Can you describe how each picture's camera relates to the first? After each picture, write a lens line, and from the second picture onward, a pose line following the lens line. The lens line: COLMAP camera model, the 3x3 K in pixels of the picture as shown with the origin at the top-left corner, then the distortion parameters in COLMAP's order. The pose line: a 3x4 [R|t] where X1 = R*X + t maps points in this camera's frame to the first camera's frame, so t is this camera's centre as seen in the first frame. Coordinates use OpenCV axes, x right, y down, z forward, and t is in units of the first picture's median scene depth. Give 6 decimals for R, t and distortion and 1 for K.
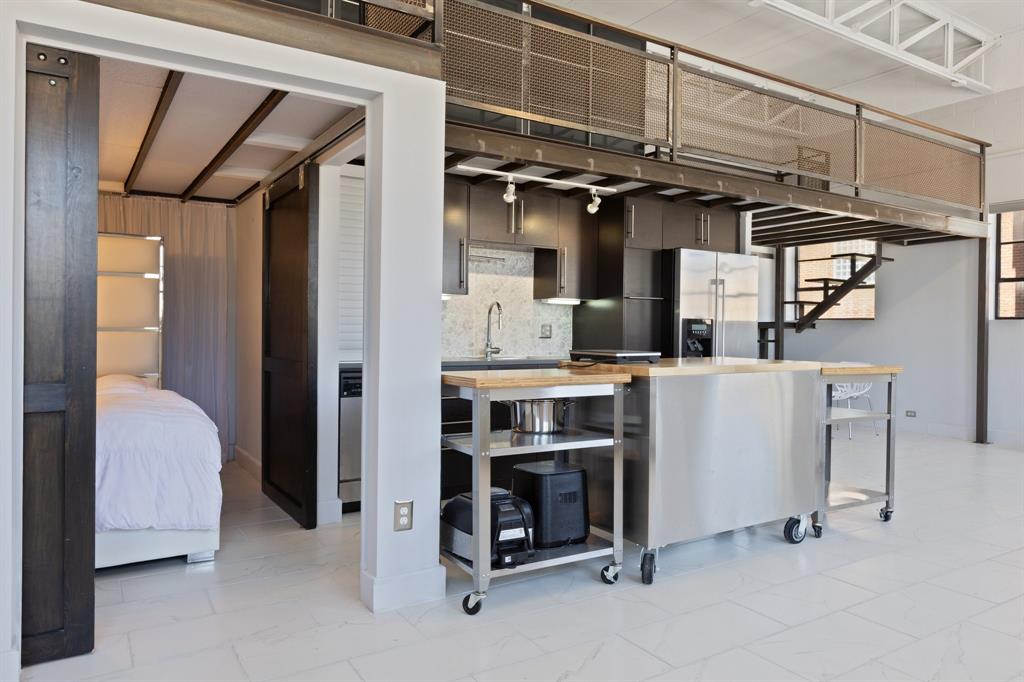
lens RADIAL K [[700.7, 0, 504.1], [0, 700.7, 335.6], [0, 0, 1]] dist [0.009200, 0.000814]
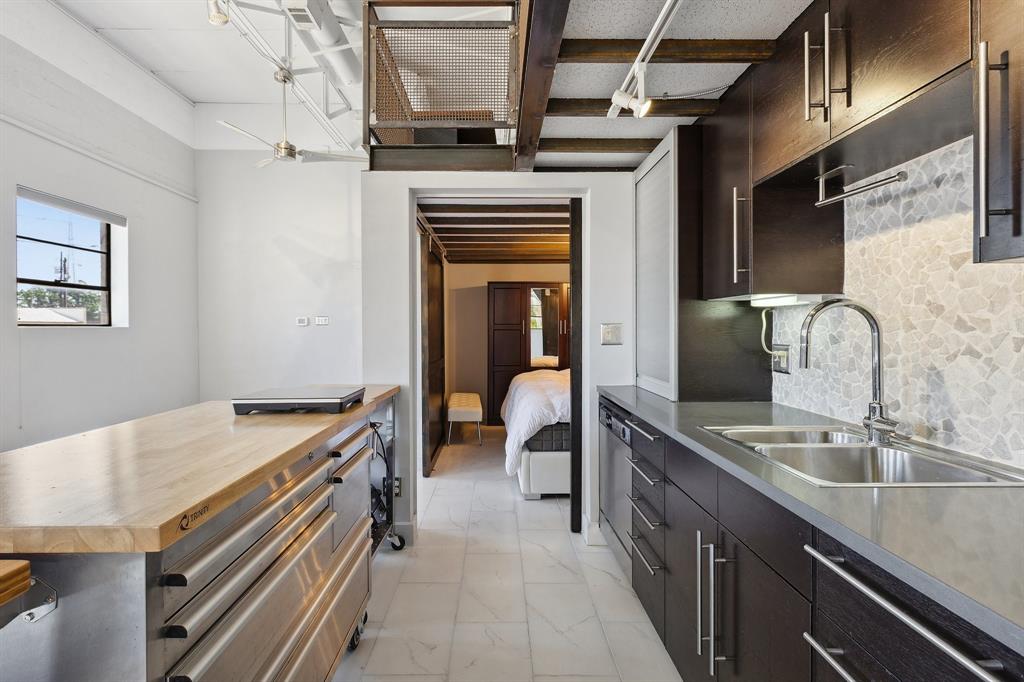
lens RADIAL K [[457.7, 0, 489.8], [0, 457.7, 343.9], [0, 0, 1]] dist [0.001718, -0.000727]
pose [[-0.529134, 0.022153, -0.848249, 0.288438], [-0.005720, 0.999543, 0.029672, -0.027561], [0.848519, 0.020552, -0.528766, 0.892093]]
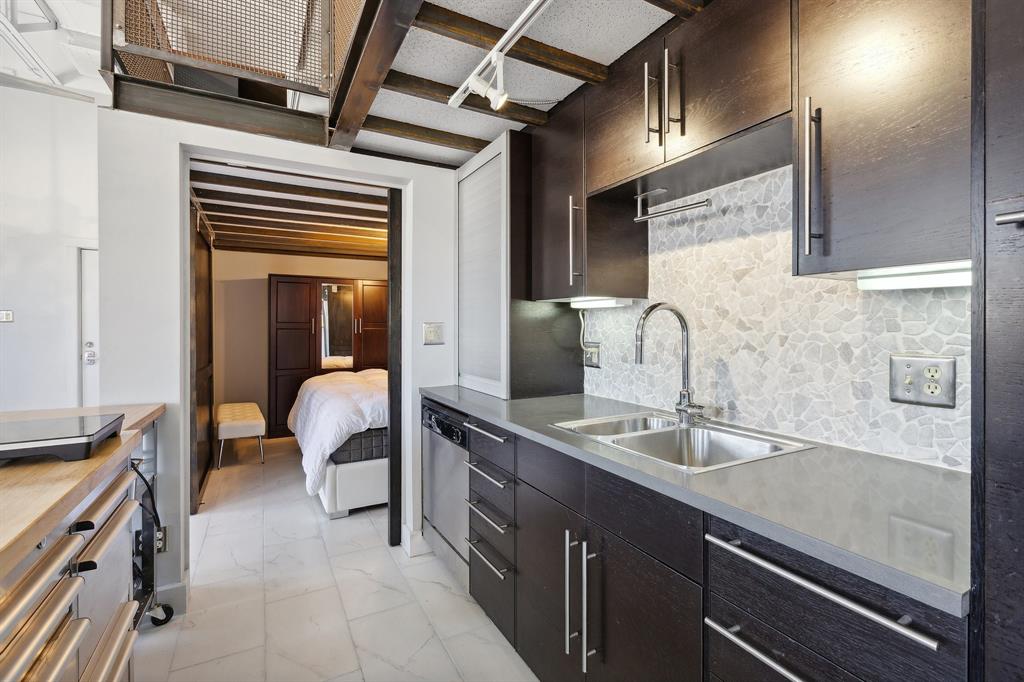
lens RADIAL K [[457.7, 0, 511.3], [0, 457.7, 337.0], [0, 0, 1]] dist [0.001718, -0.000727]
pose [[-0.065545, 0.014269, -0.997748, 0.270118], [-0.003780, 0.999887, 0.014548, -0.027953], [0.997842, 0.004725, -0.065484, 0.847703]]
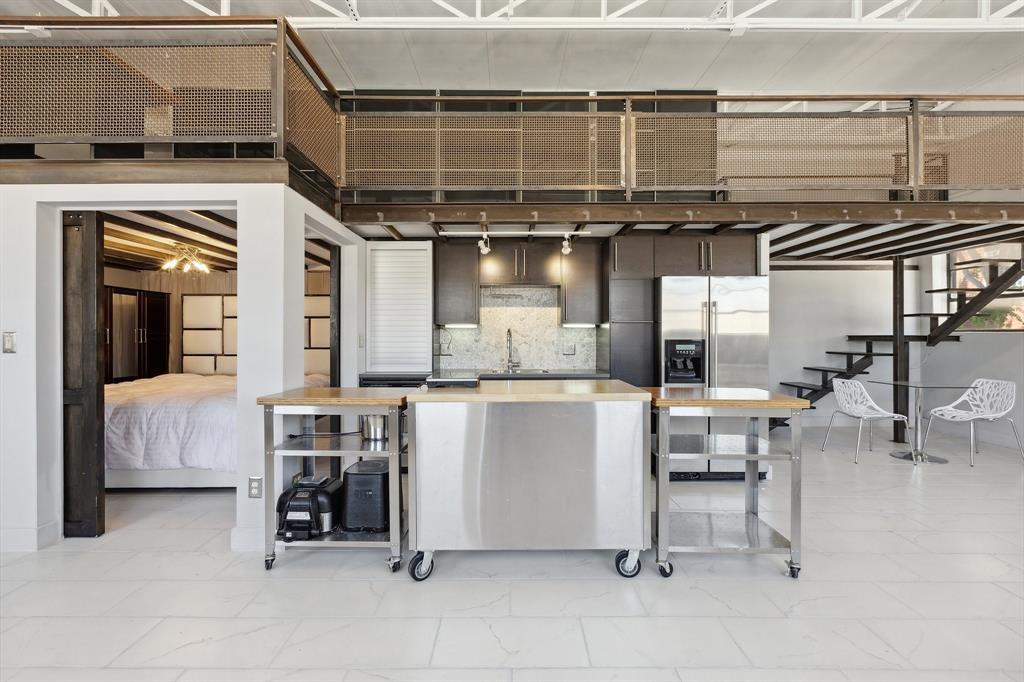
lens RADIAL K [[457.7, 0, 509.4], [0, 457.7, 335.3], [0, 0, 1]] dist [0.001718, -0.000727]
pose [[0.841205, -0.010216, -0.540619, 0.419186], [0.005401, 0.999930, -0.010490, -0.023609], [0.540689, 0.005904, 0.841202, 0.250489]]
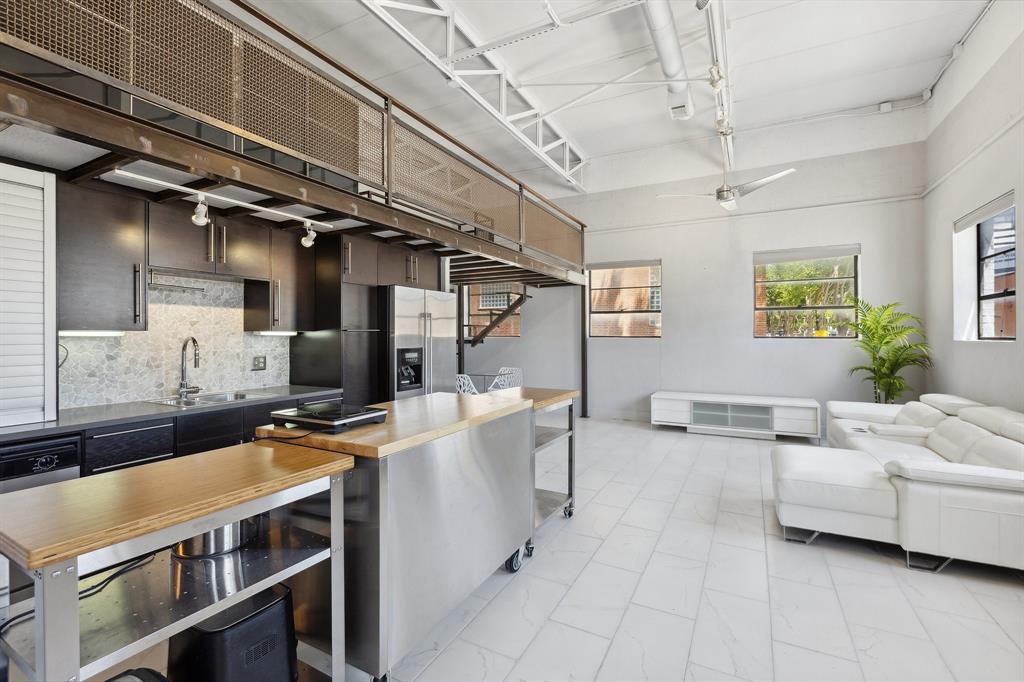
lens RADIAL K [[457.7, 0, 509.1], [0, 457.7, 333.9], [0, 0, 1]] dist [0.001718, -0.000727]
pose [[0.867521, -0.010799, 0.497283, 0.045316], [0.013289, 0.999911, -0.001469, -0.042222], [-0.497222, 0.007883, 0.867587, 0.269081]]
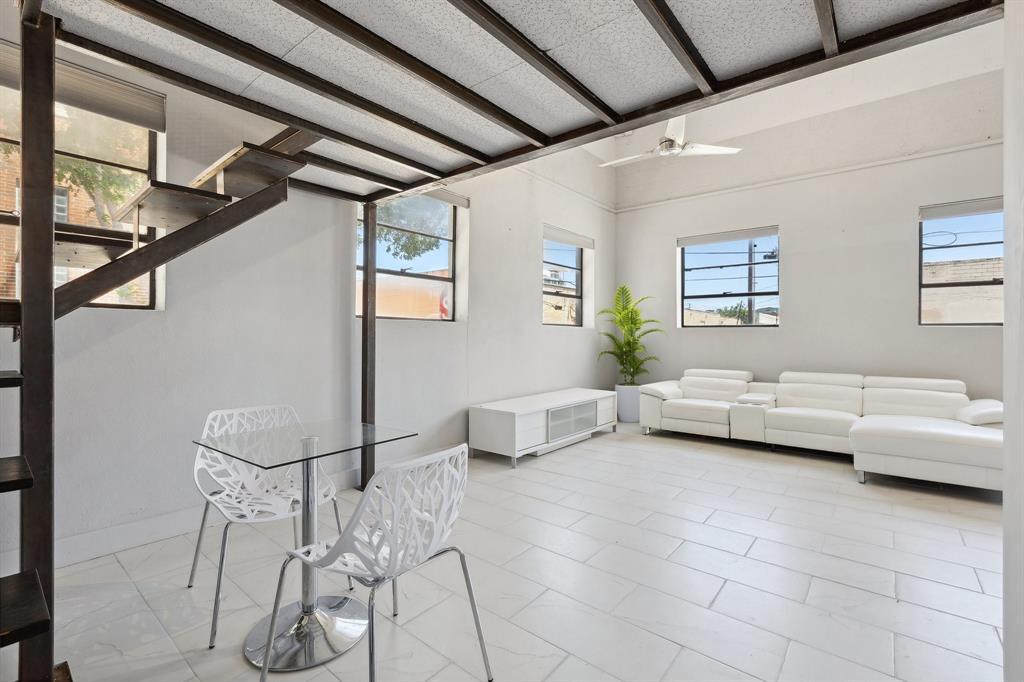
lens RADIAL K [[457.7, 0, 511.3], [0, 457.7, 333.9], [0, 0, 1]] dist [0.001718, -0.000727]
pose [[-0.315709, -0.010348, 0.948800, 0.247774], [-0.001973, 0.999946, 0.010249, -0.015934], [-0.948854, 0.001363, -0.315712, 1.333611]]
